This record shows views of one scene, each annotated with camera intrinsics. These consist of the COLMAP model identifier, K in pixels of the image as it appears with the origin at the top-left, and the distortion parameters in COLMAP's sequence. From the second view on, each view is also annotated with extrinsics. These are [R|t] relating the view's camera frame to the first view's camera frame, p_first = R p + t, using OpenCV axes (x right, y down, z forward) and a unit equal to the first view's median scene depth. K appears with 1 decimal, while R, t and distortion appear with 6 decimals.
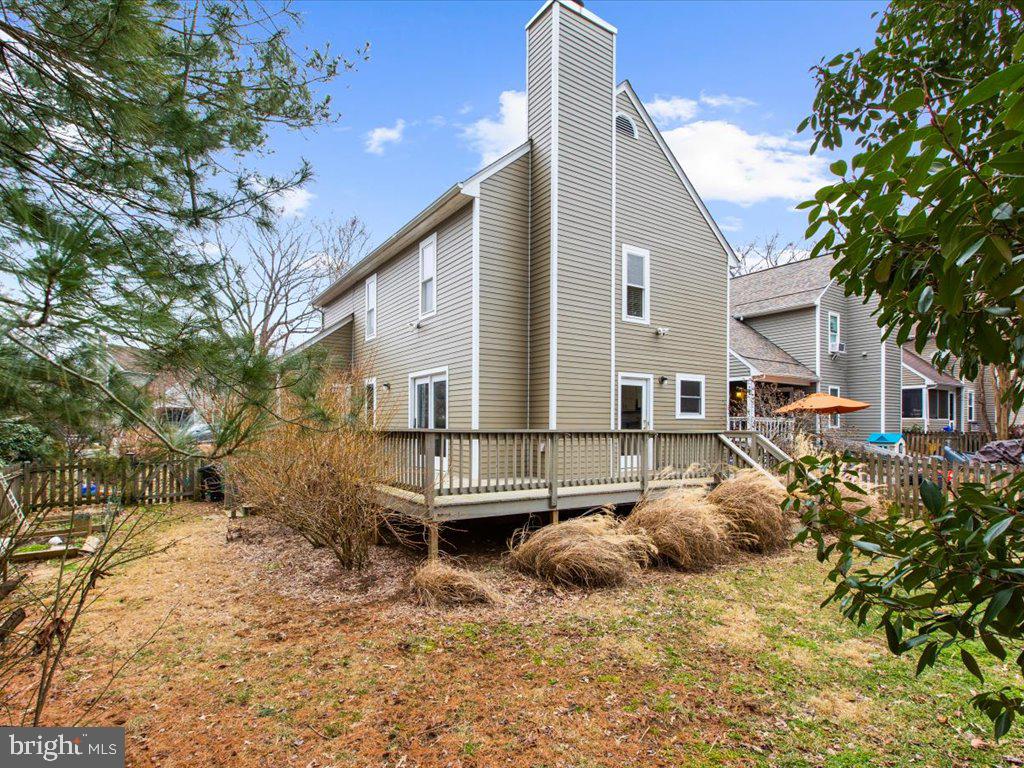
lens RADIAL K [[535.2, 0, 514.7], [0, 535.2, 385.4], [0, 0, 1]] dist [0.003079, 0.000854]
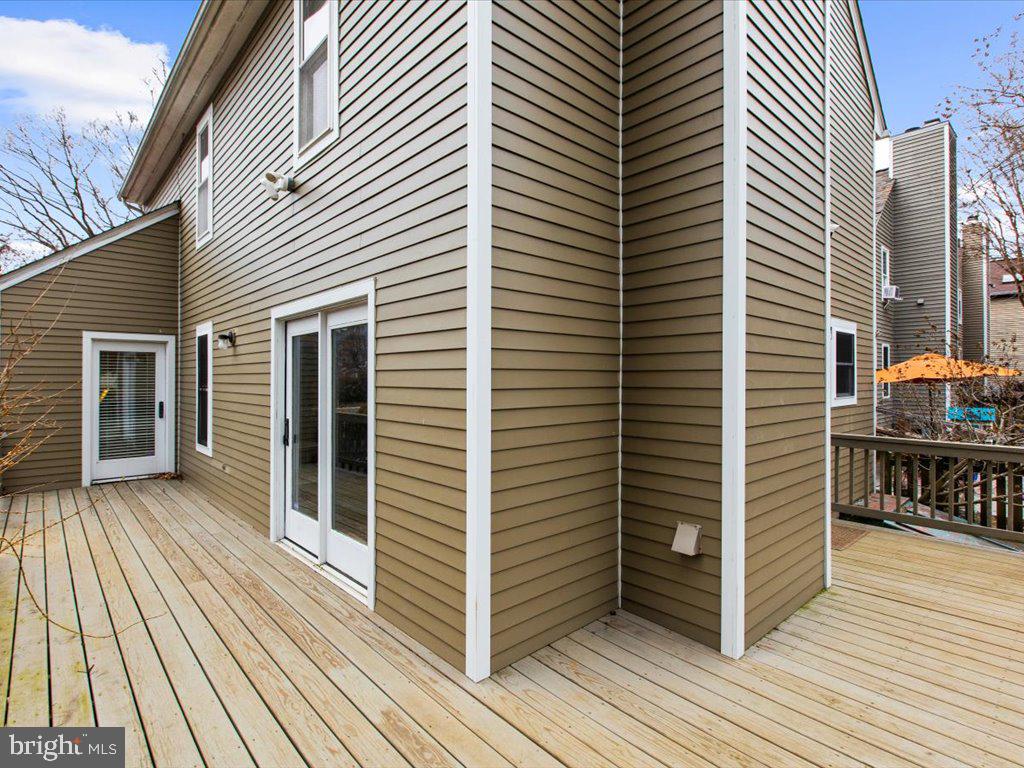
lens RADIAL K [[518.4, 0, 506.5], [0, 518.4, 373.2], [0, 0, 1]] dist [-0.002589, -0.000173]
pose [[0.988962, -0.002001, 0.148157, -0.082380], [-0.007526, 0.997940, 0.063714, 0.000273], [-0.147979, -0.064126, 0.986909, 0.602578]]
